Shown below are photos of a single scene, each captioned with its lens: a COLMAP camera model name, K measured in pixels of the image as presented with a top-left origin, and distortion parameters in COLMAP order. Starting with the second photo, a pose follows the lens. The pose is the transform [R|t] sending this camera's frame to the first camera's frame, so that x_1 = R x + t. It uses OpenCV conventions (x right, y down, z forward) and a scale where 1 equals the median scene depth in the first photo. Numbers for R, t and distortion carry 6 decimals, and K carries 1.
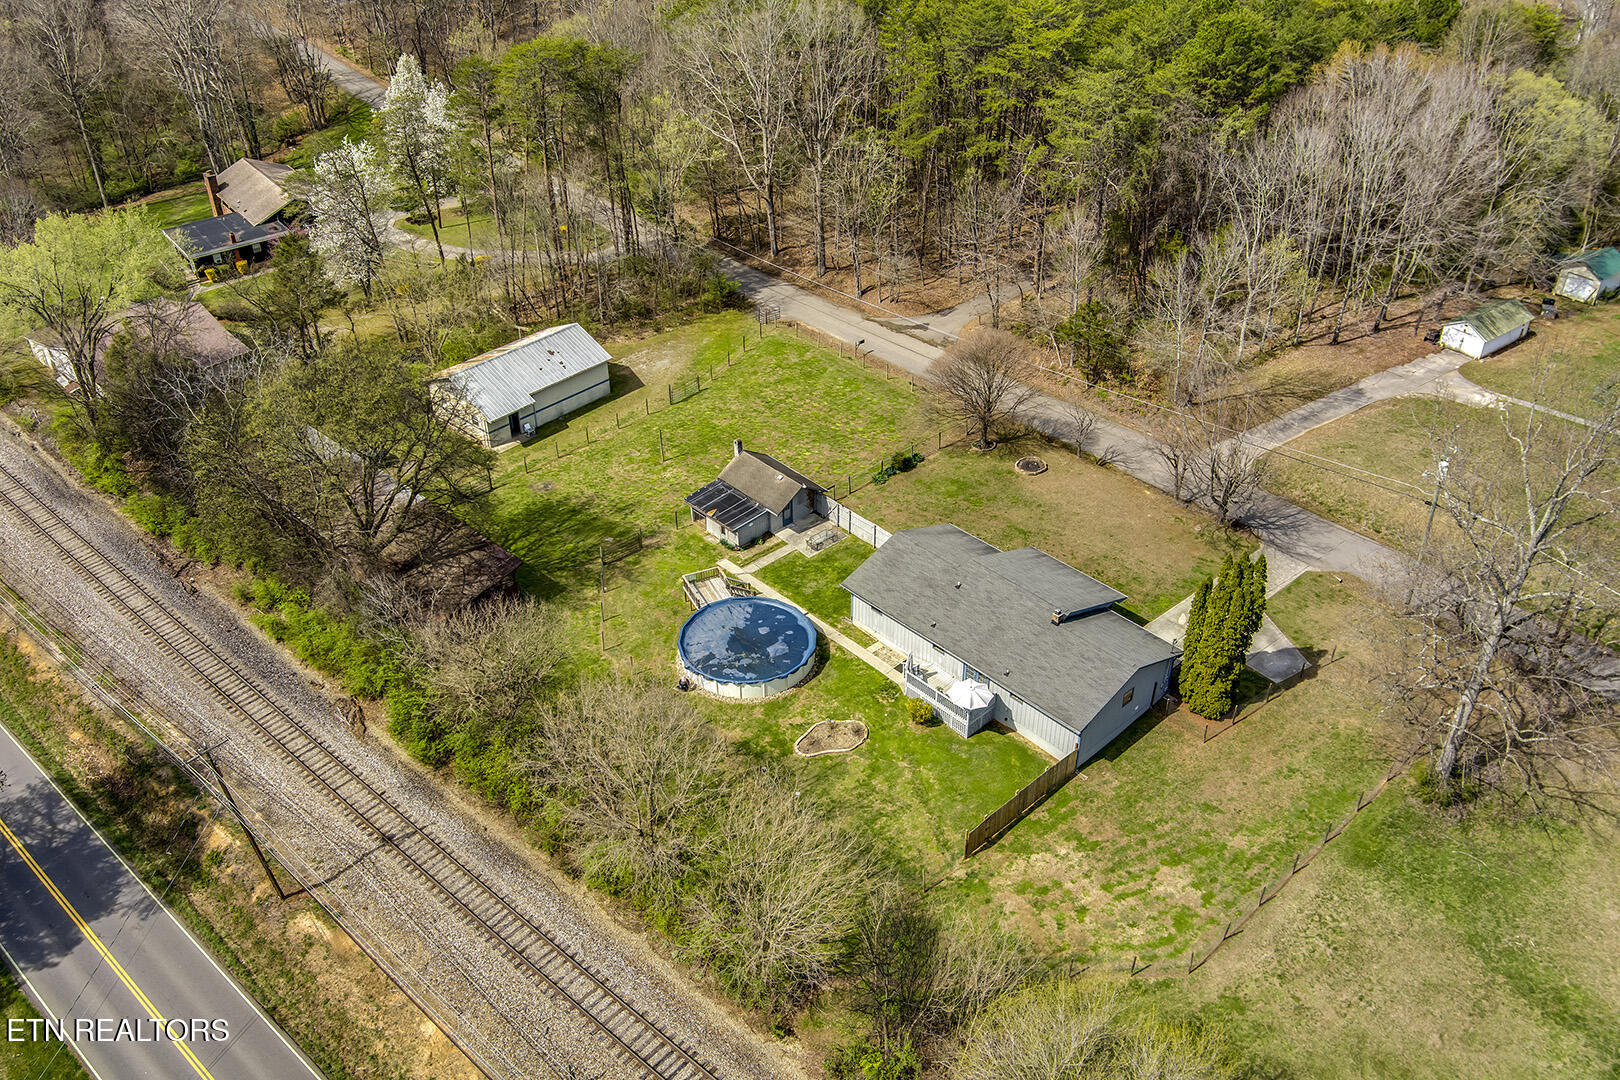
lens RADIAL K [[1304.8, 0, 805.2], [0, 1304.8, 556.5], [0, 0, 1]] dist [-0.068986, 0.005481]
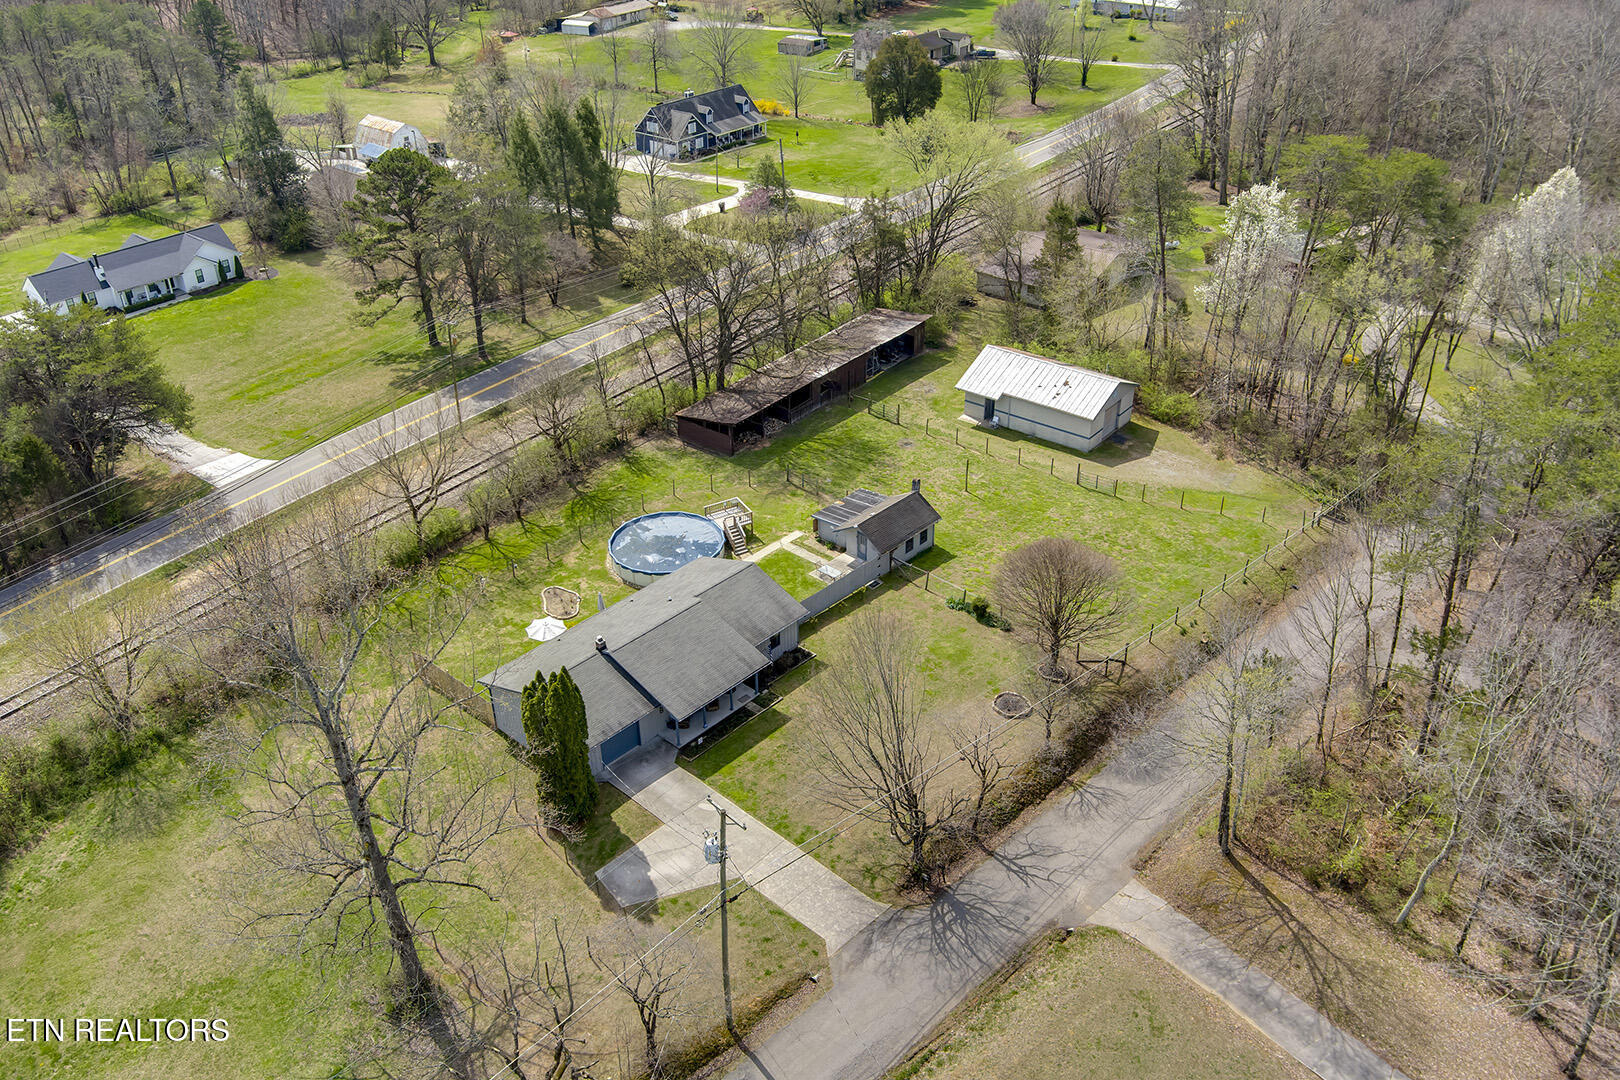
lens RADIAL K [[1304.8, 0, 805.2], [0, 1304.8, 556.5], [0, 0, 1]] dist [-0.068986, 0.005481]
pose [[0.086906, 0.541445, -0.836233, 0.931847], [-0.562304, 0.719571, 0.407471, -0.464684], [0.822352, 0.434805, 0.366991, 0.650106]]
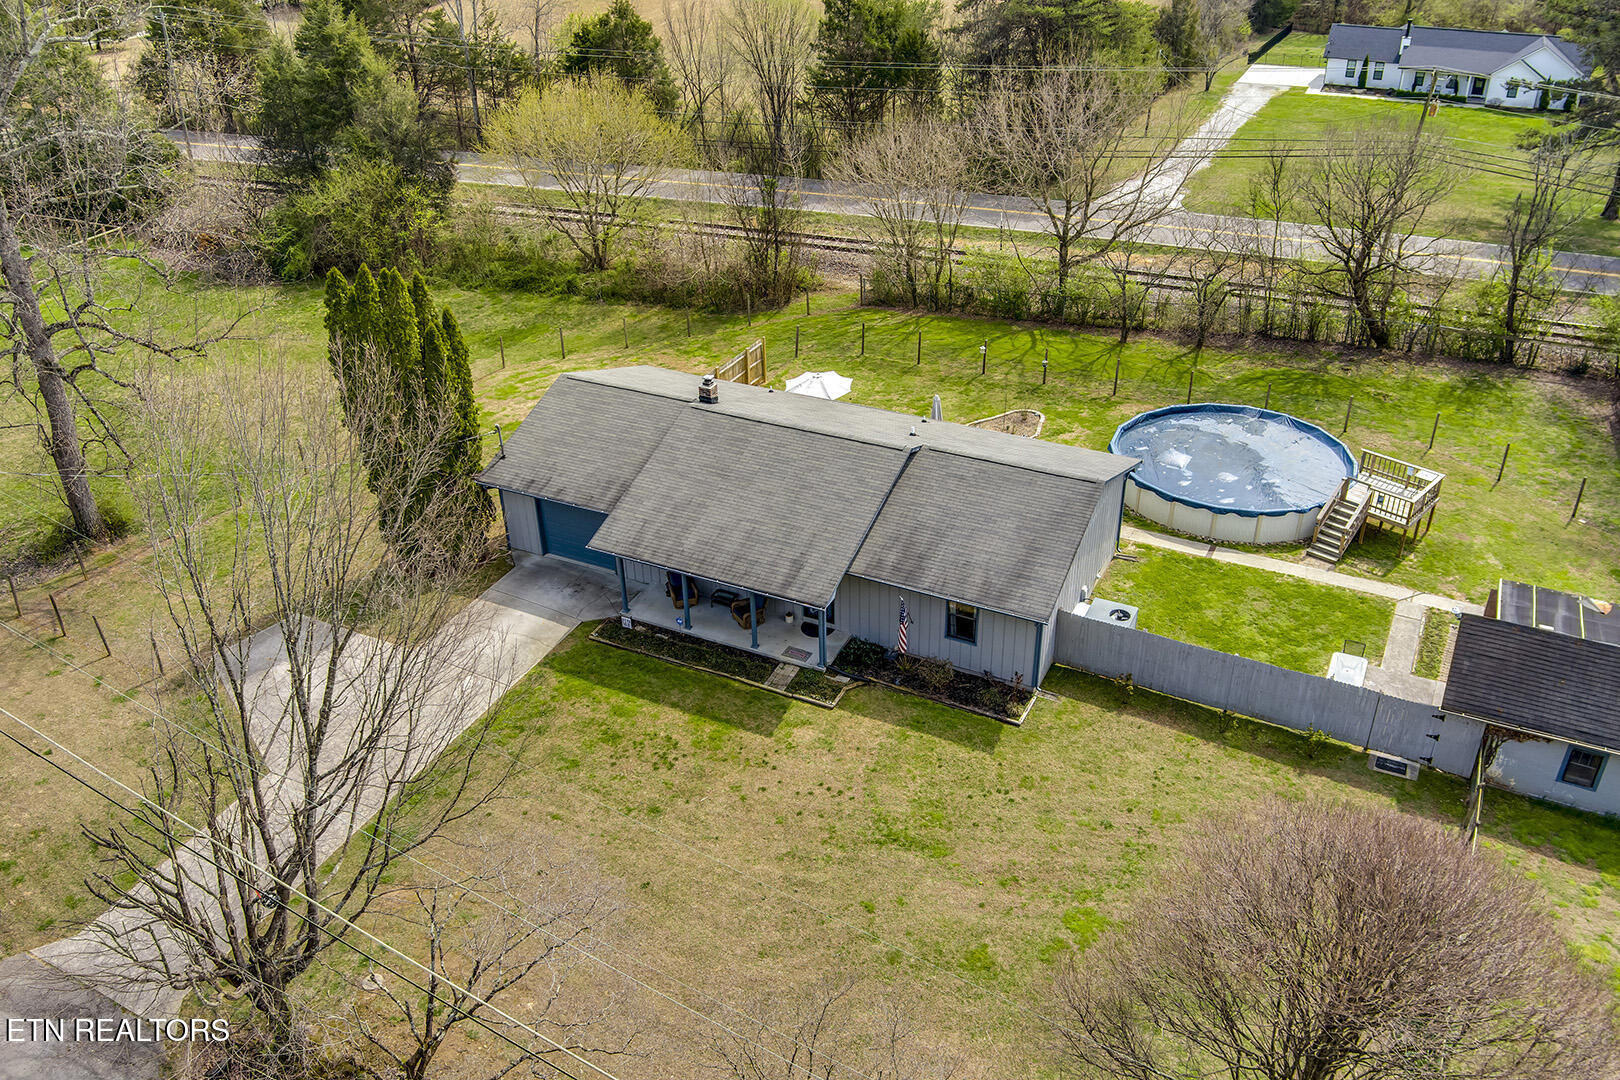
lens RADIAL K [[1304.8, 0, 805.2], [0, 1304.8, 556.5], [0, 0, 1]] dist [-0.068986, 0.005481]
pose [[-0.932600, 0.214065, -0.290575, 0.298095], [-0.181013, 0.419103, 0.889712, -0.380851], [0.312237, 0.882343, -0.352107, 1.140784]]
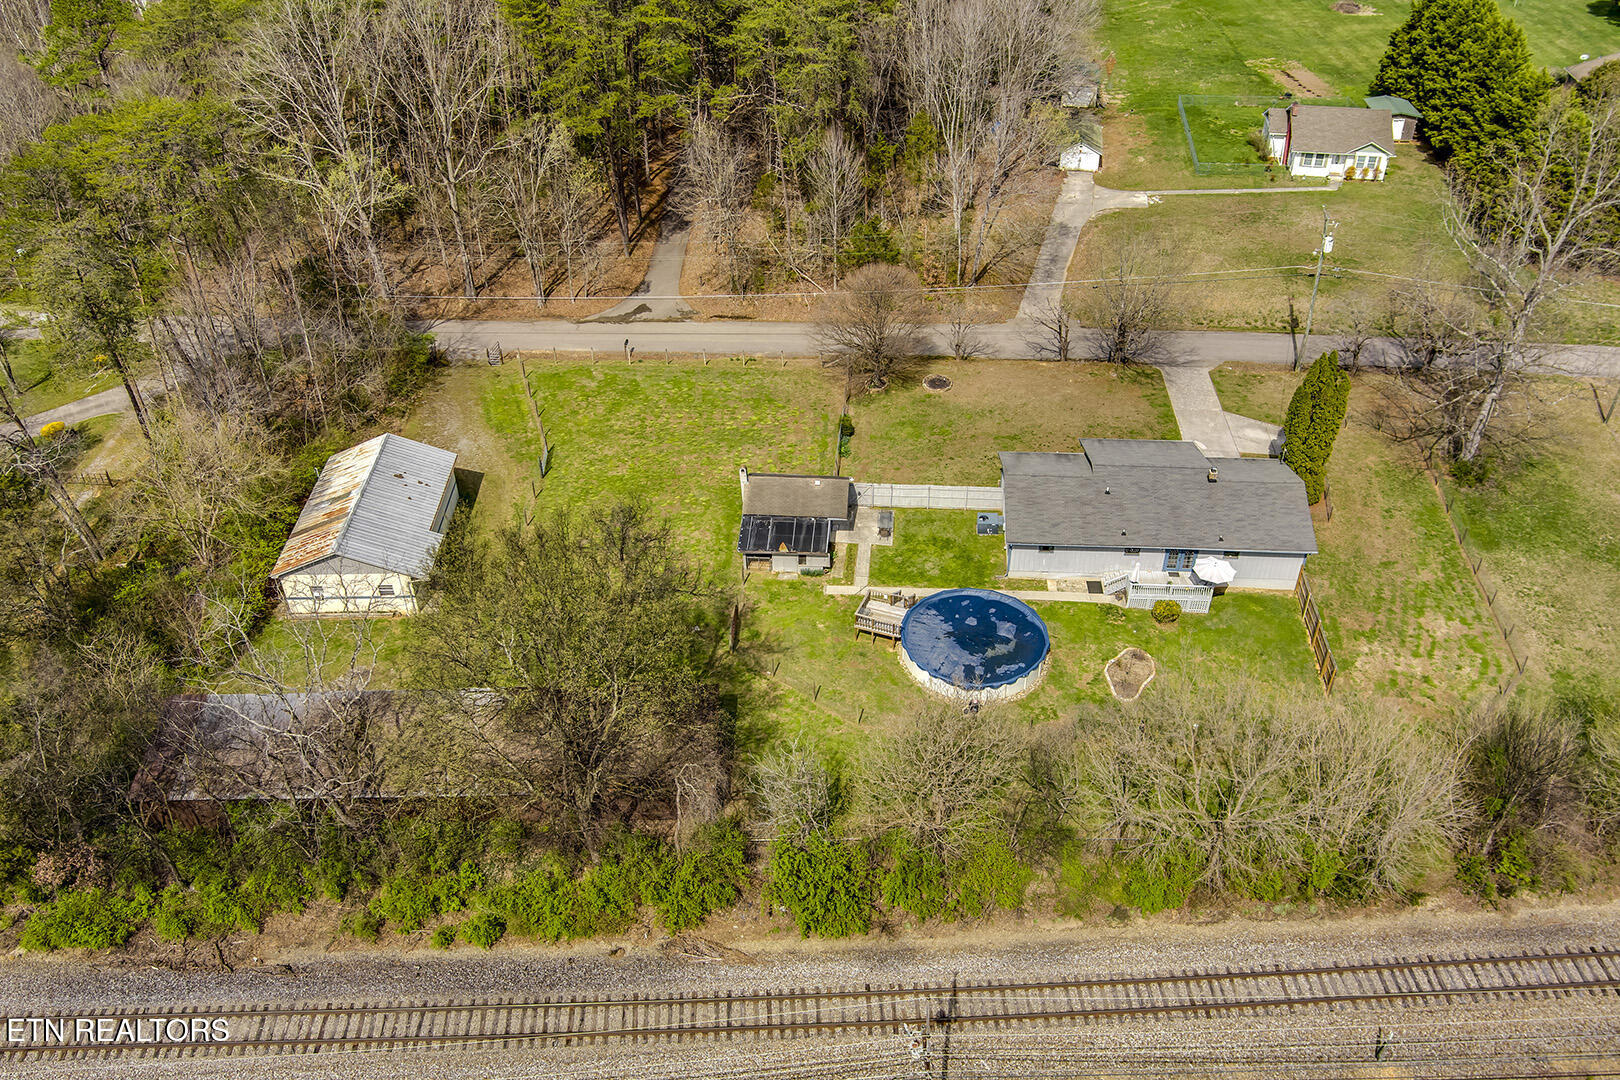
lens RADIAL K [[1304.8, 0, 805.2], [0, 1304.8, 556.5], [0, 0, 1]] dist [-0.068986, 0.005481]
pose [[0.722197, -0.424142, 0.546383, -0.597801], [0.401221, 0.900335, 0.168580, -0.187702], [-0.563429, 0.097472, 0.820394, 0.283995]]
